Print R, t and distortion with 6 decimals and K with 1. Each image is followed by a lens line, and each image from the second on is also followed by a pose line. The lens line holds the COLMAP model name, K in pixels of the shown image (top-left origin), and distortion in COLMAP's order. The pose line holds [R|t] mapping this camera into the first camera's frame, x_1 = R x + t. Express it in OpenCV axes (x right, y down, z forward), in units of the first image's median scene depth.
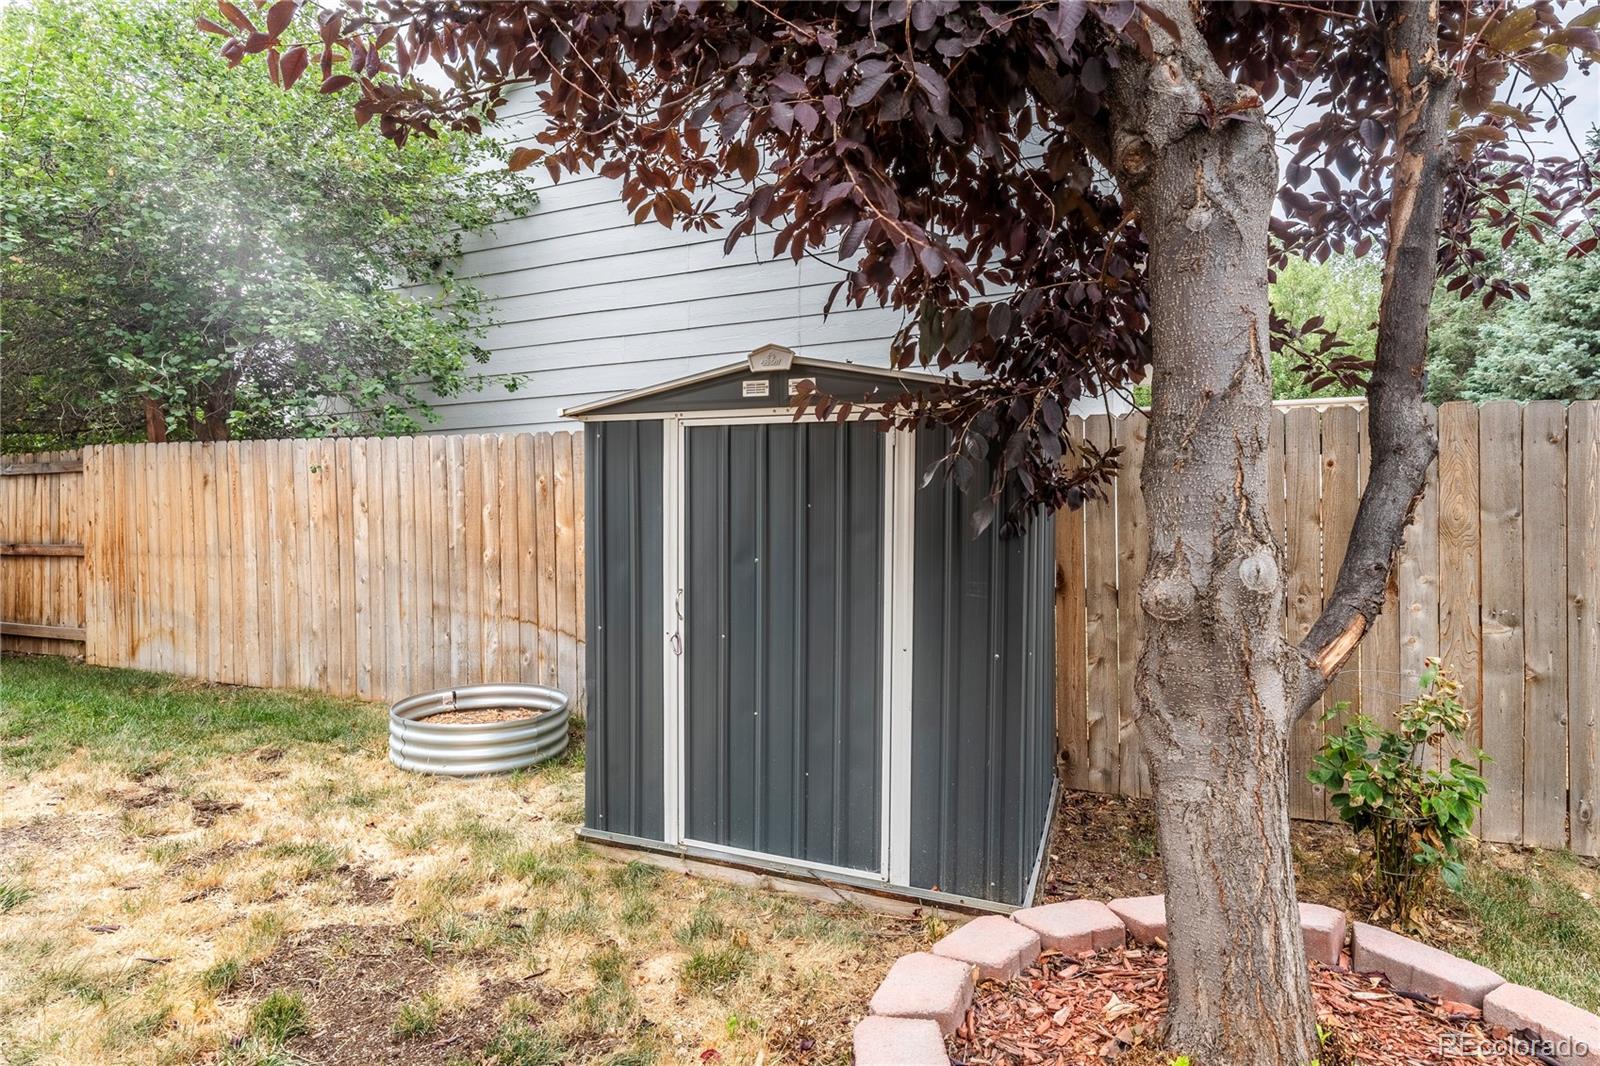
lens RADIAL K [[807.8, 0, 802.6], [0, 807.8, 536.9], [0, 0, 1]] dist [0.003537, -0.000958]
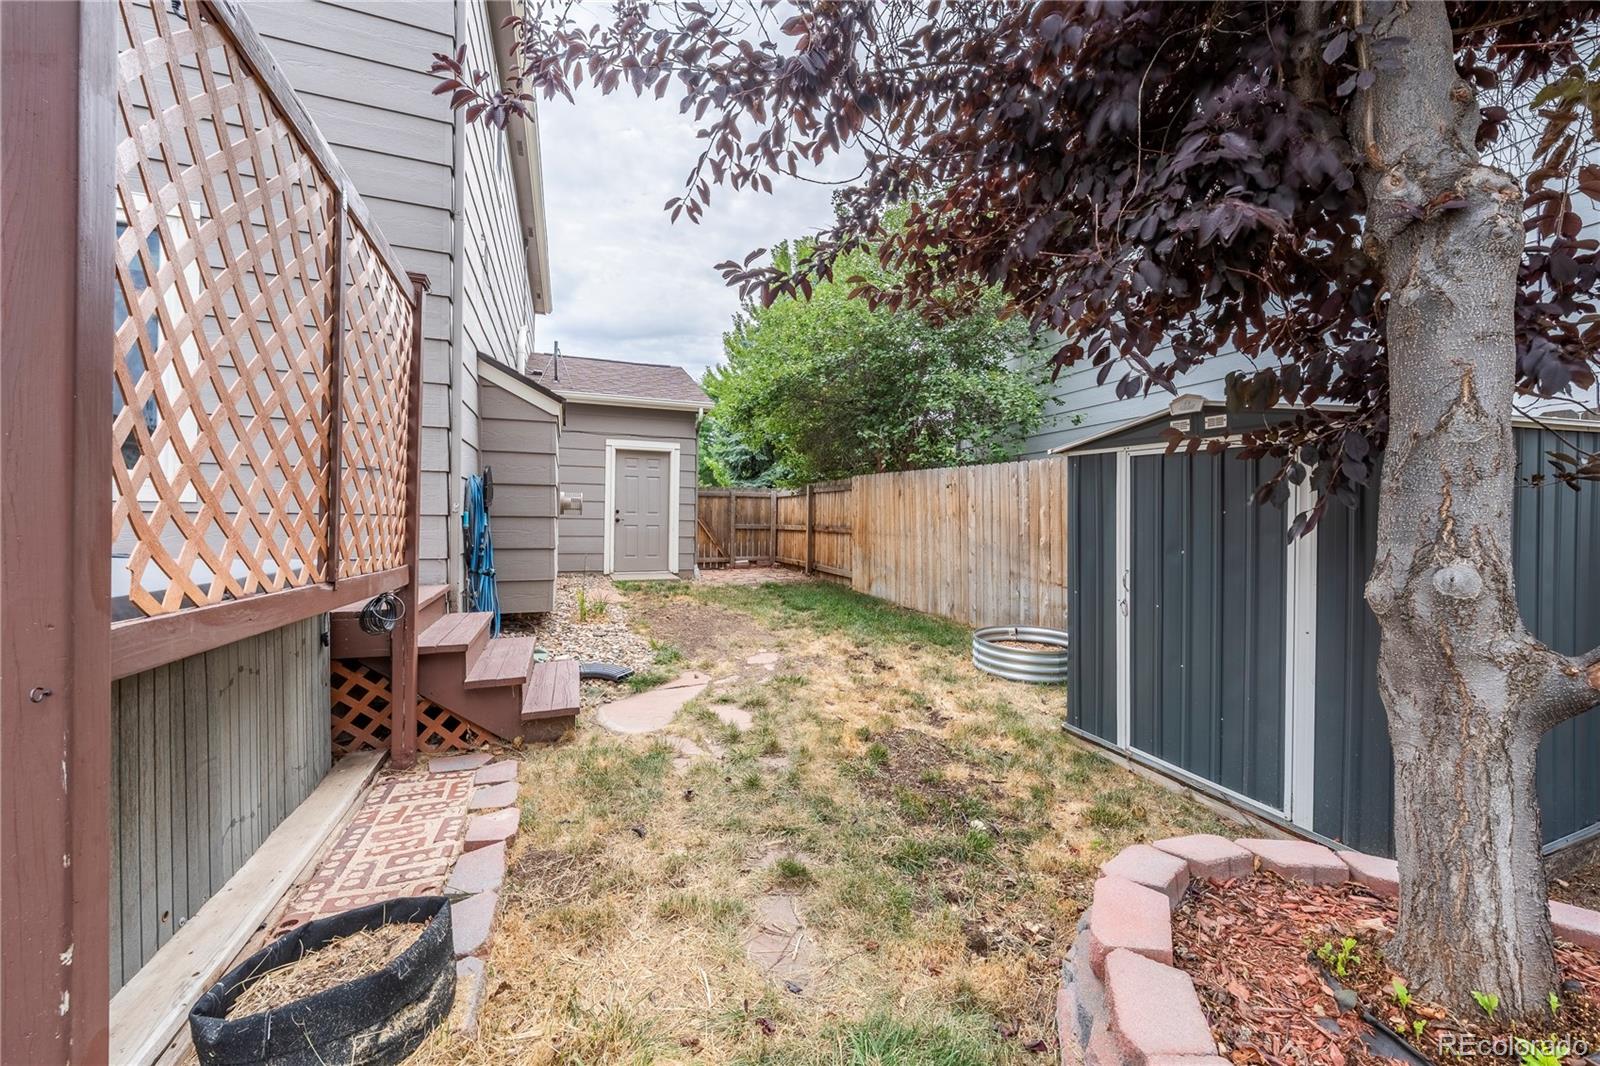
lens RADIAL K [[621.9, 0, 800.0], [0, 621.9, 533.0], [0, 0, 1]] dist [0.000272, -0.000036]
pose [[0.667414, 0.025483, -0.744250, 0.278042], [-0.014908, 0.999671, 0.020859, -0.015180], [0.744537, -0.002826, 0.667575, -0.163585]]
